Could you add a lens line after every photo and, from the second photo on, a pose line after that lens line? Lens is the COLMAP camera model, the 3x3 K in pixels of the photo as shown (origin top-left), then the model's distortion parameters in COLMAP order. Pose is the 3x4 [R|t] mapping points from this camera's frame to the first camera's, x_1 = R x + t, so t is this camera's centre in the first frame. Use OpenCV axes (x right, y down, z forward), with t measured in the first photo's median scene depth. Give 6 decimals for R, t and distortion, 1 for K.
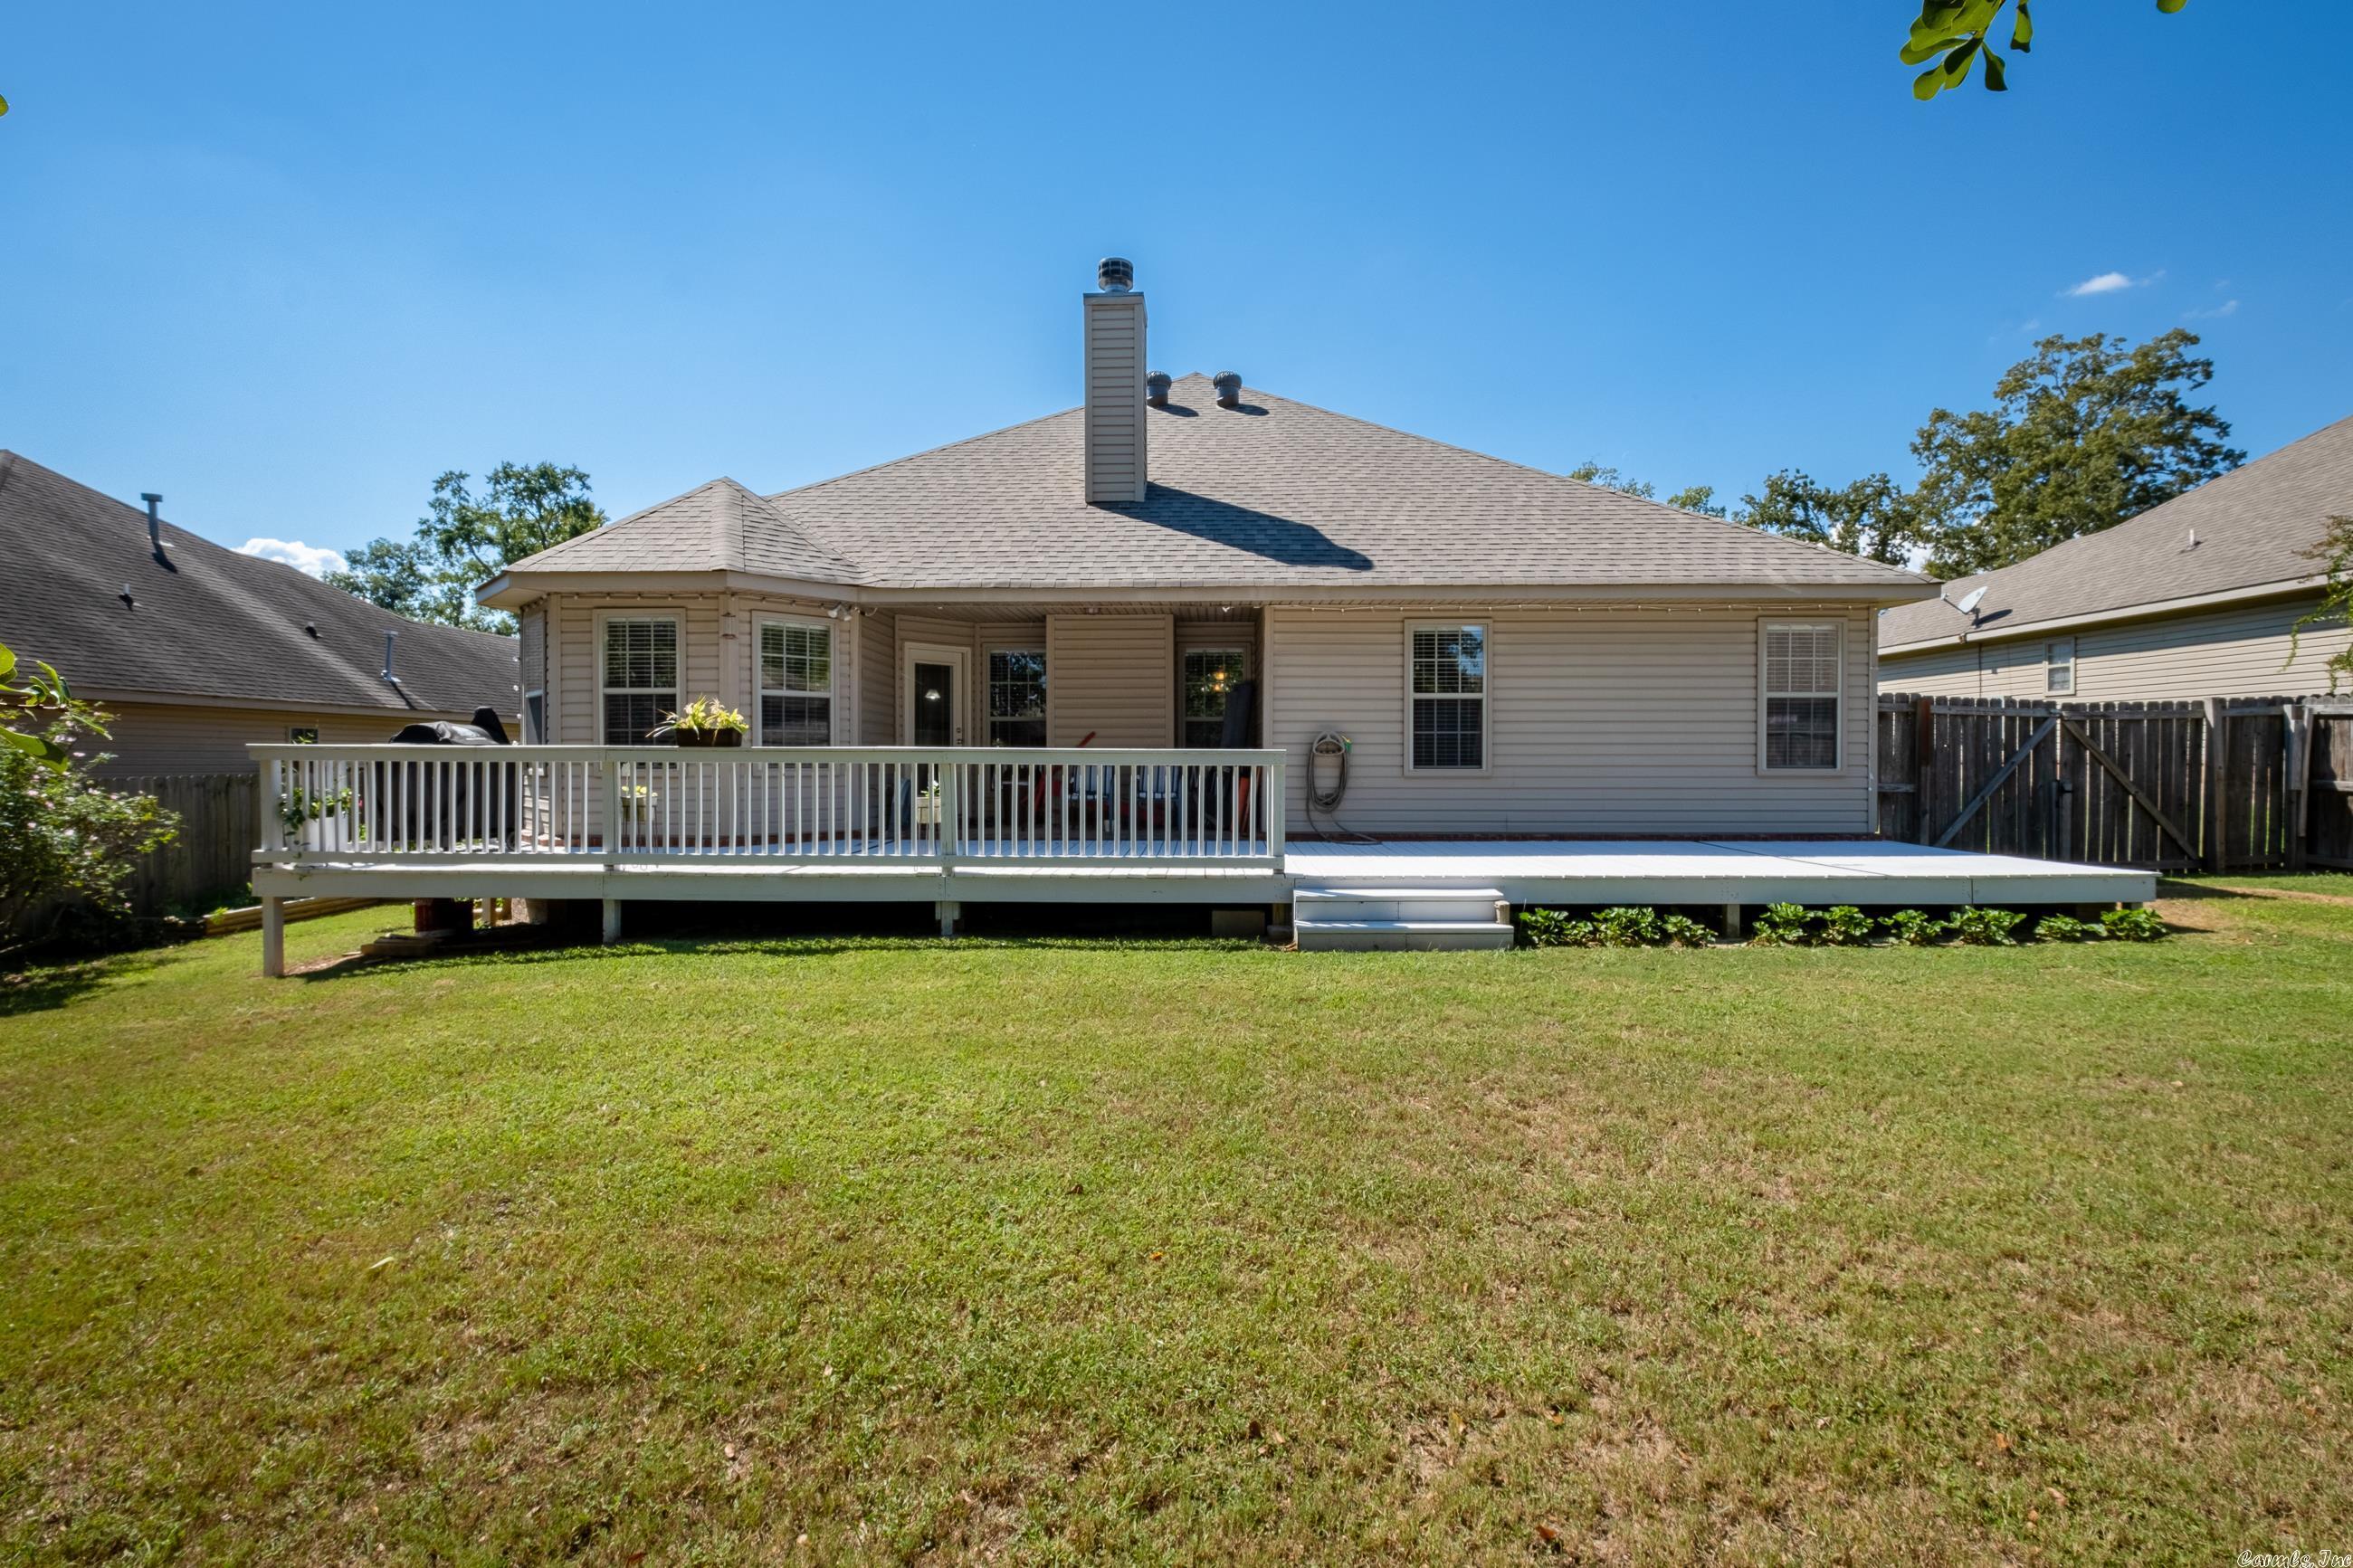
lens RADIAL K [[1043.9, 0, 1180.1], [0, 1043.9, 777.0], [0, 0, 1]] dist [-0.001994, -0.000873]
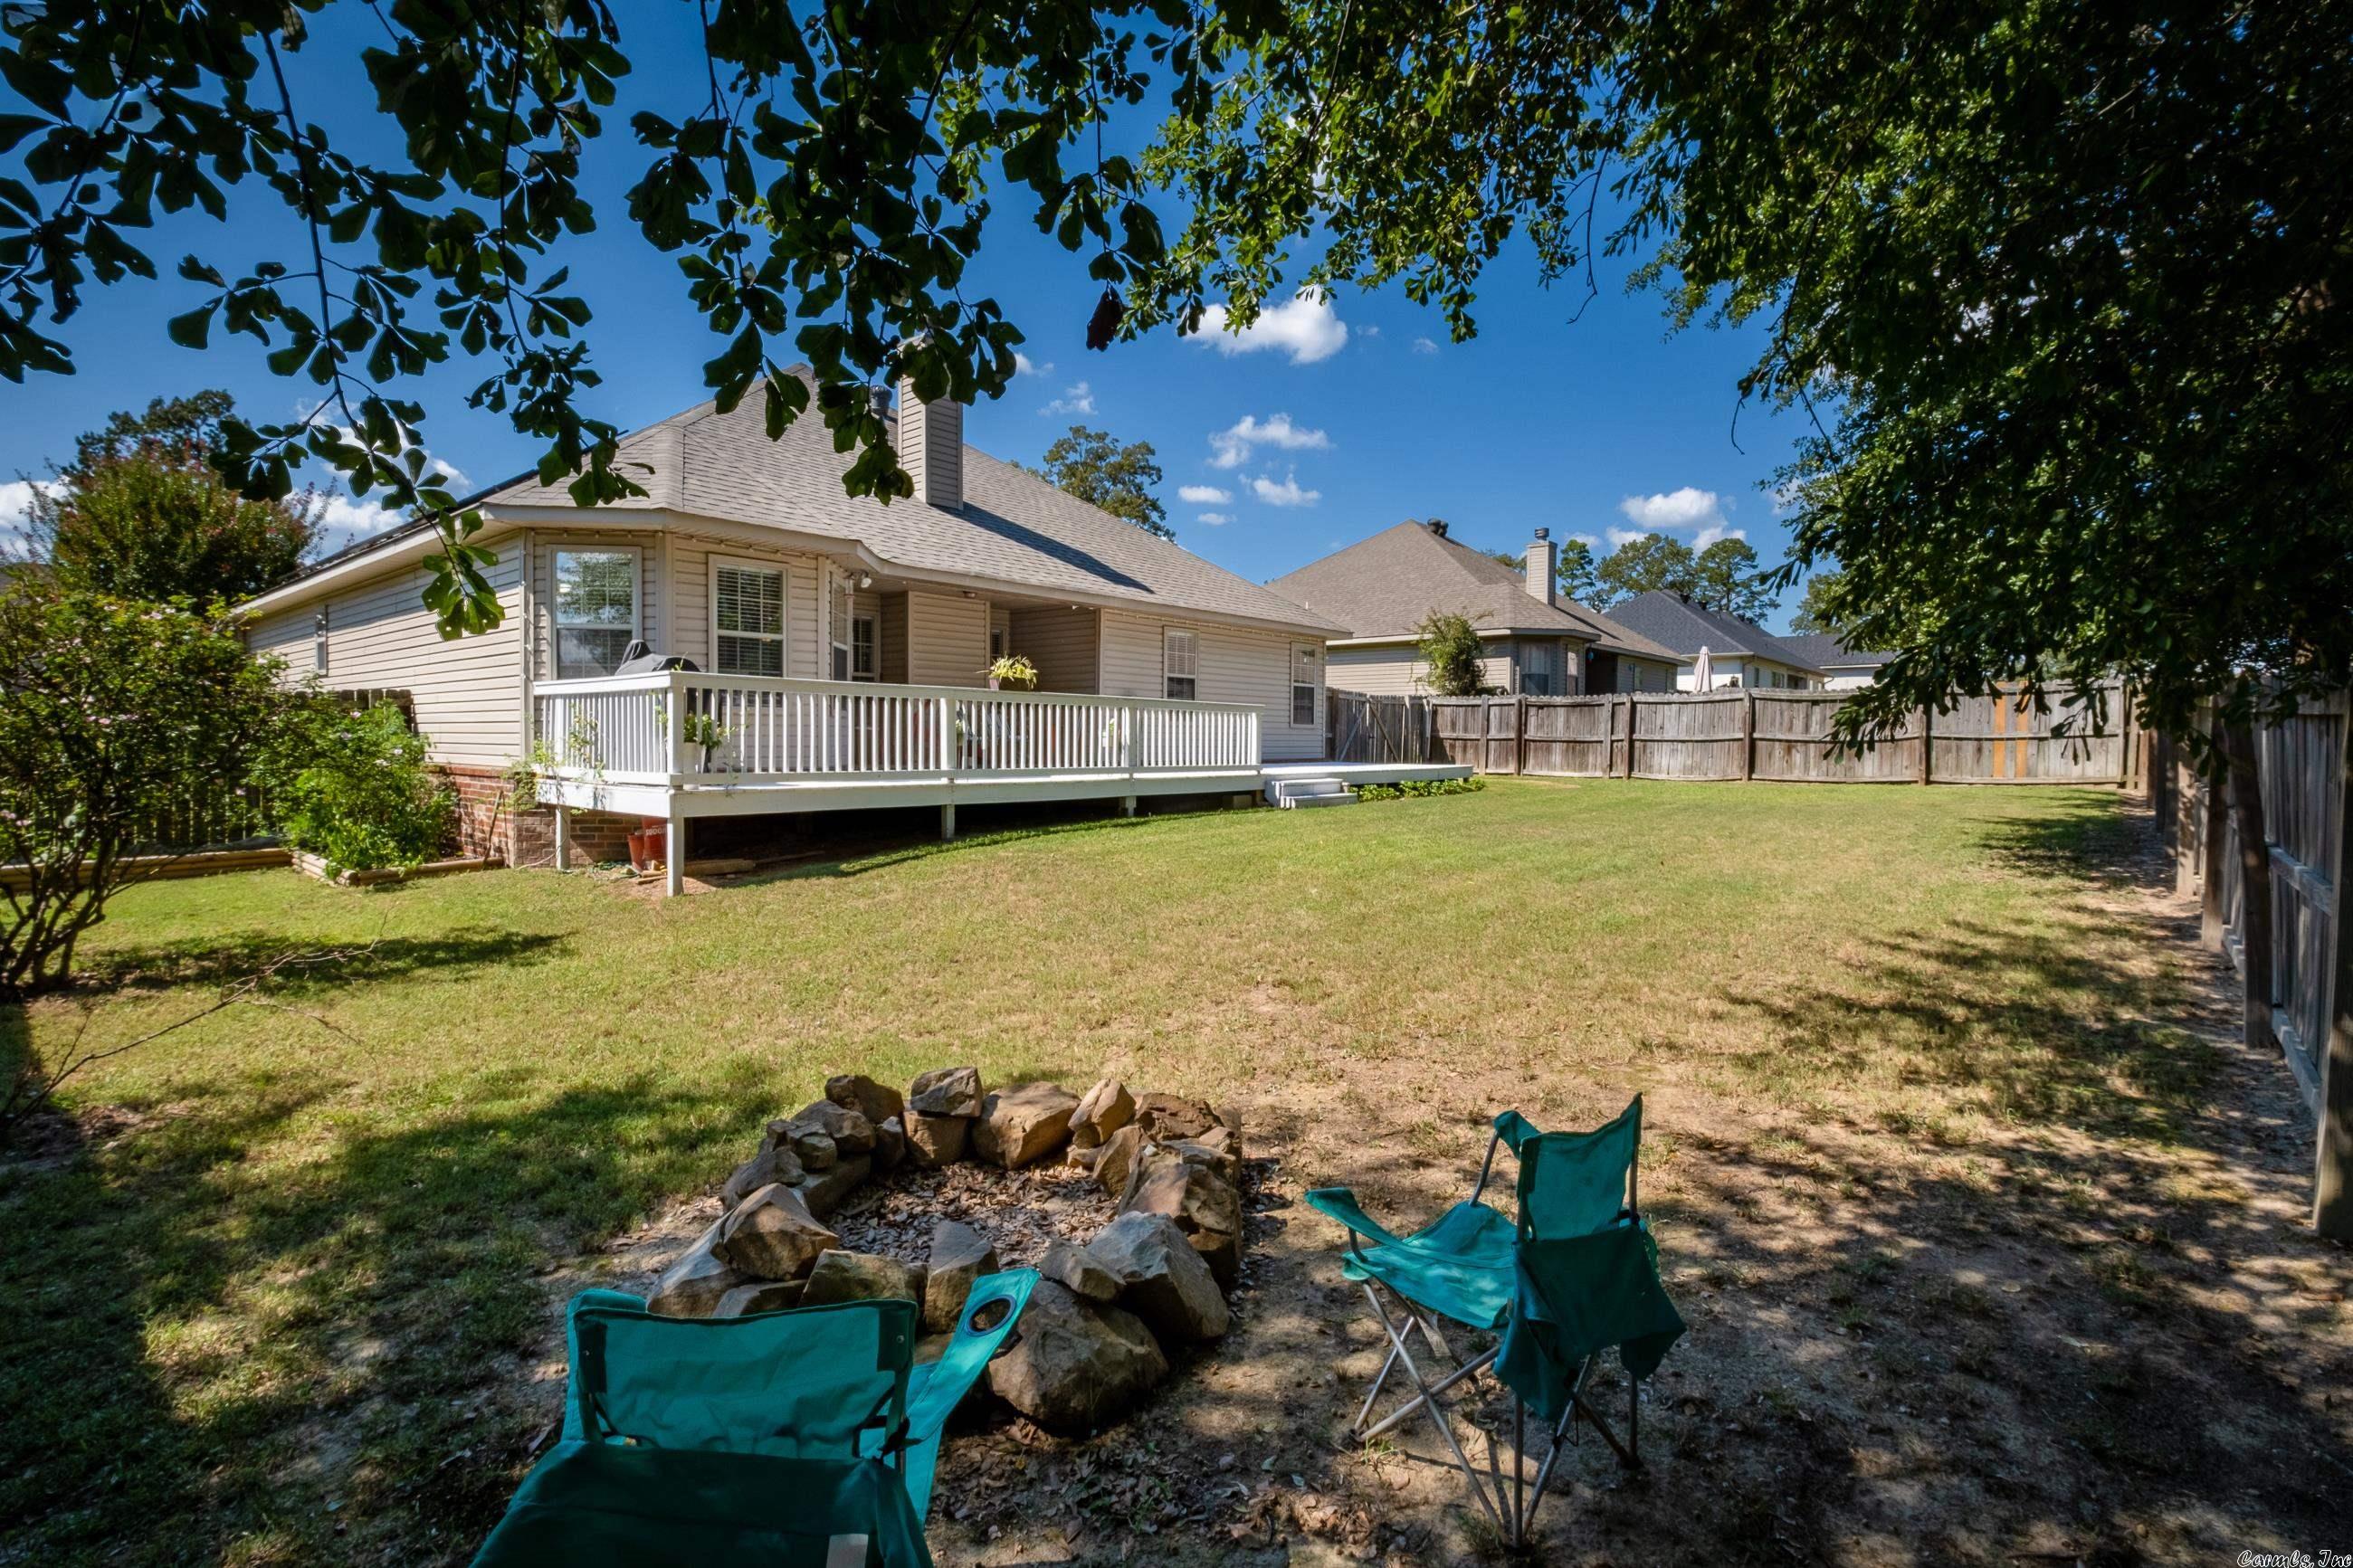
lens RADIAL K [[1068.2, 0, 1167.0], [0, 1068.2, 778.2], [0, 0, 1]] dist [0.000249, 0.002938]
pose [[0.639920, -0.022625, 0.768108, -1.040106], [0.001511, 0.999602, 0.028185, 0.034547], [-0.768440, -0.016875, 0.639699, -0.048127]]
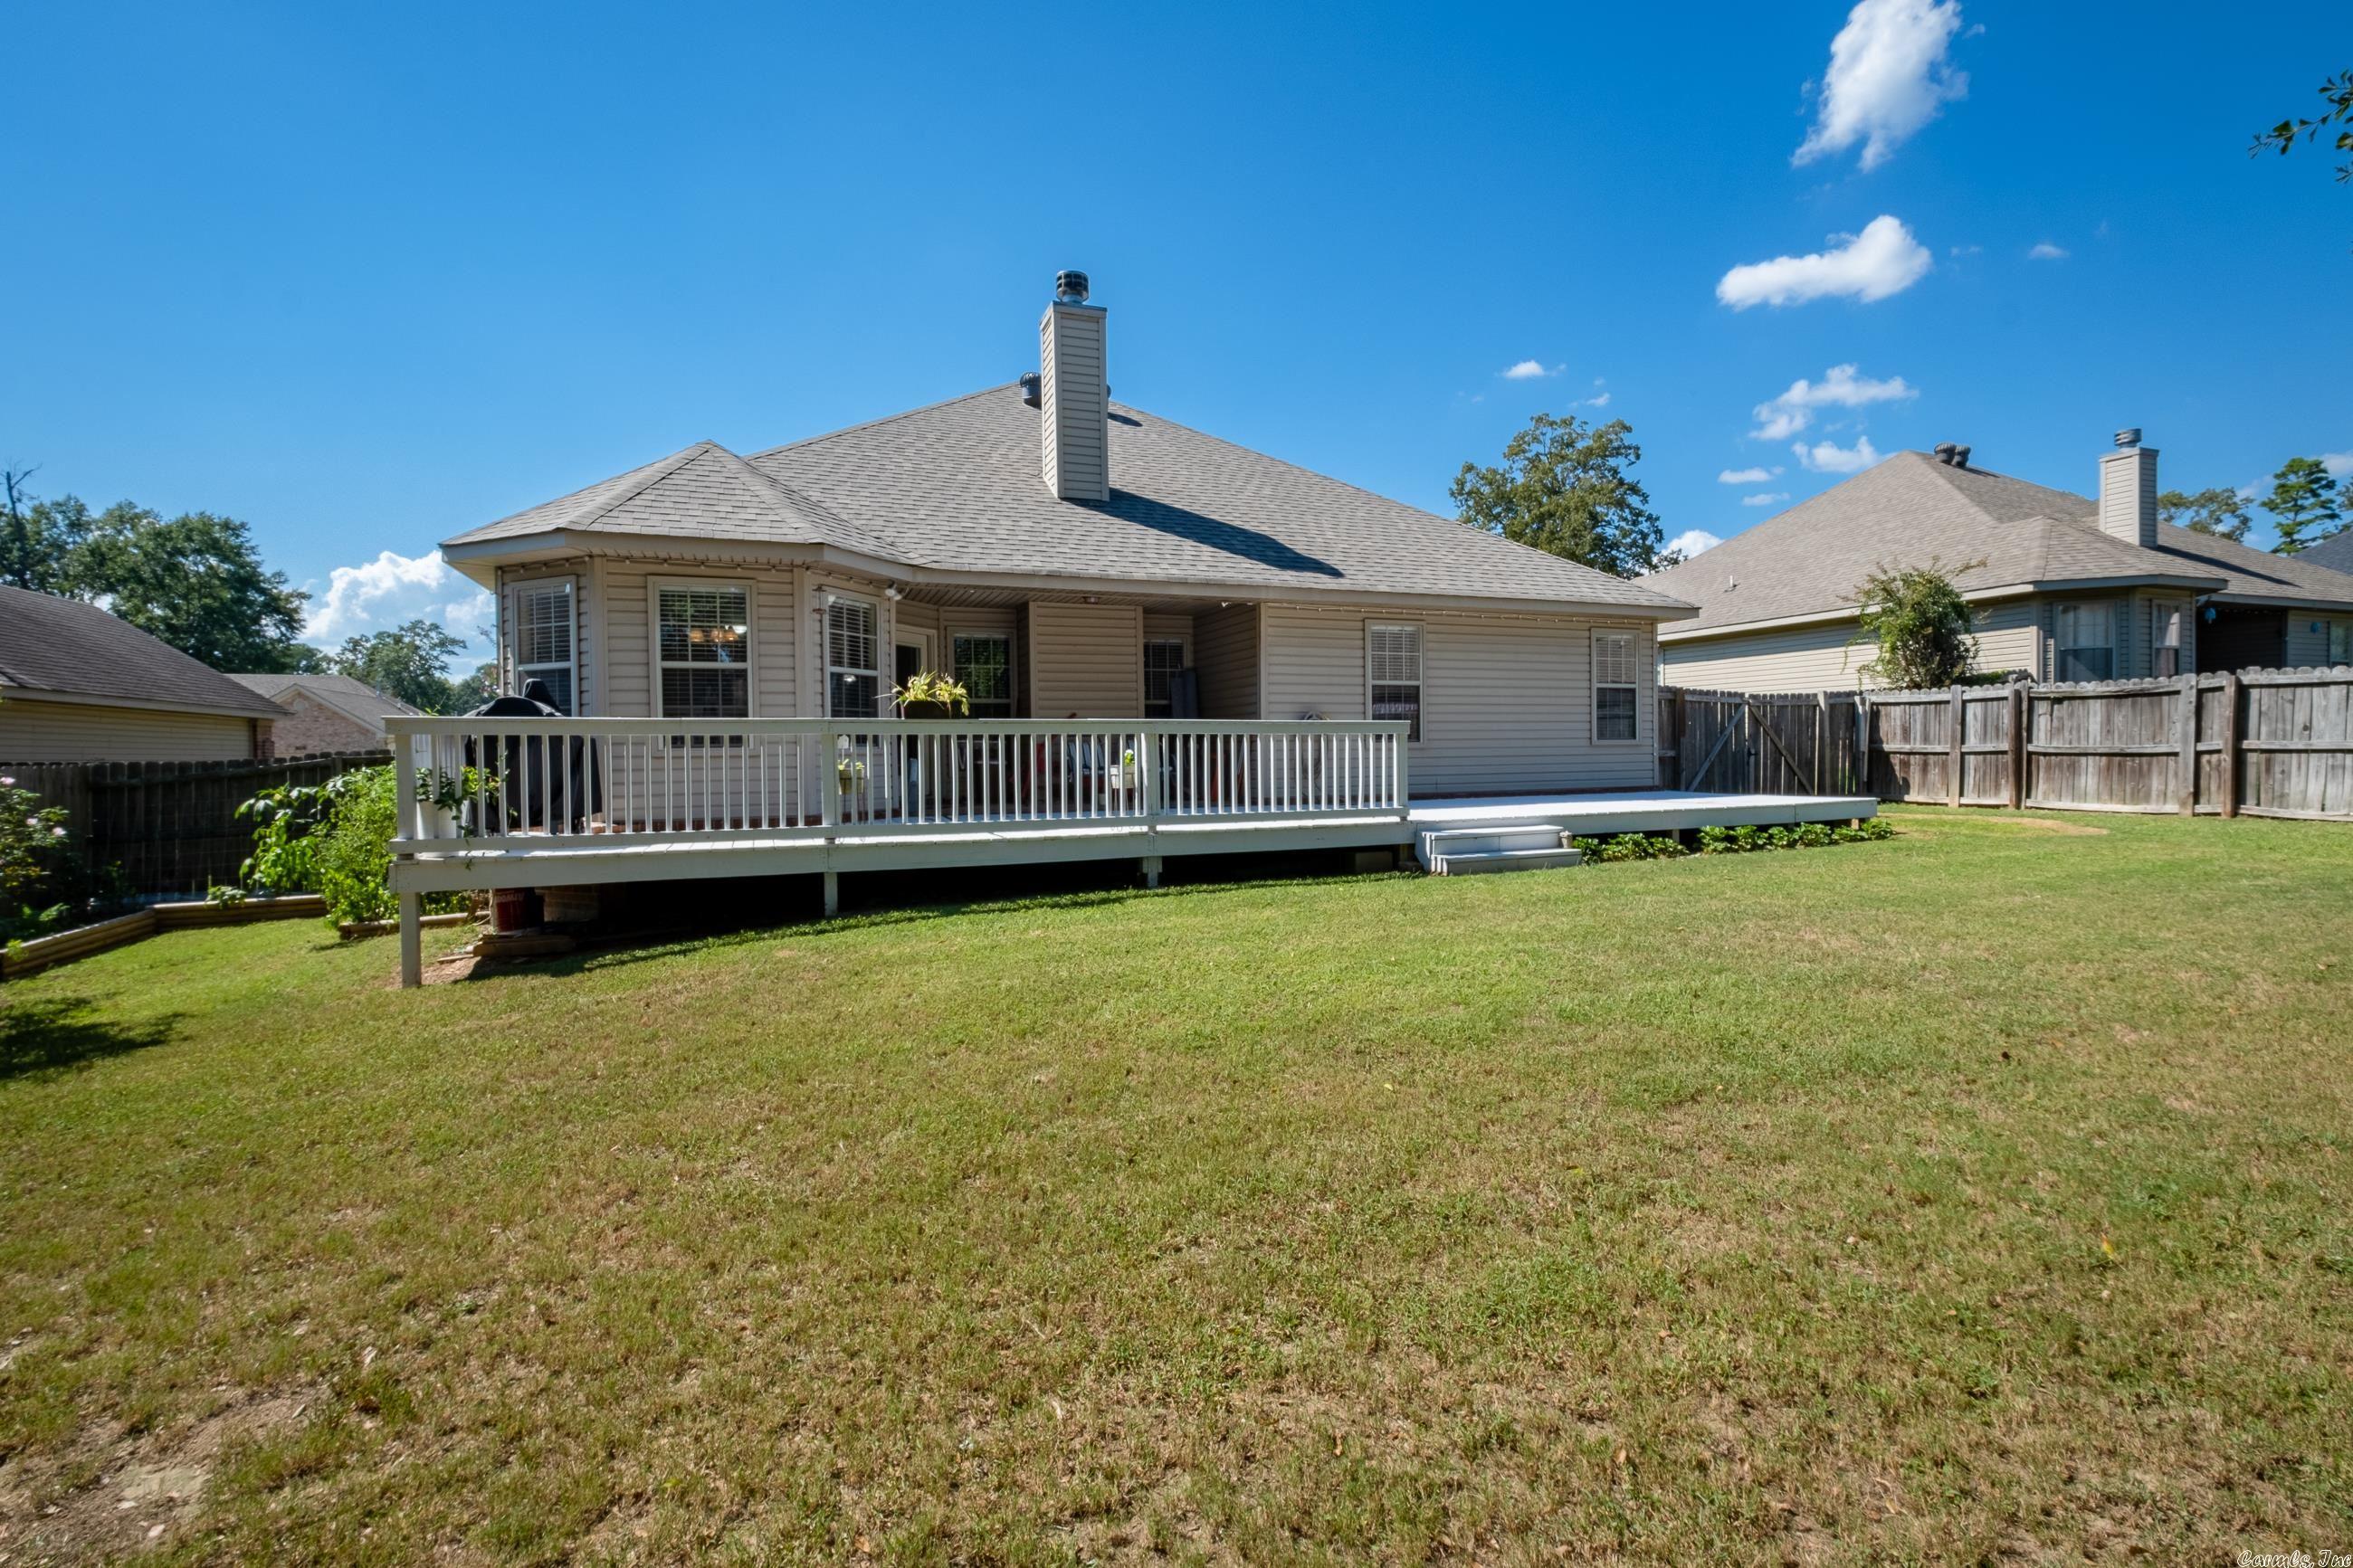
lens RADIAL K [[1042.1, 0, 1176.5], [0, 1042.1, 784.0], [0, 0, 1]] dist [-0.000013, 0.000230]
pose [[0.920295, -0.023779, 0.390501, -0.466348], [0.019460, 0.999698, 0.015014, 0.017949], [-0.390740, -0.006219, 0.920480, -0.032361]]
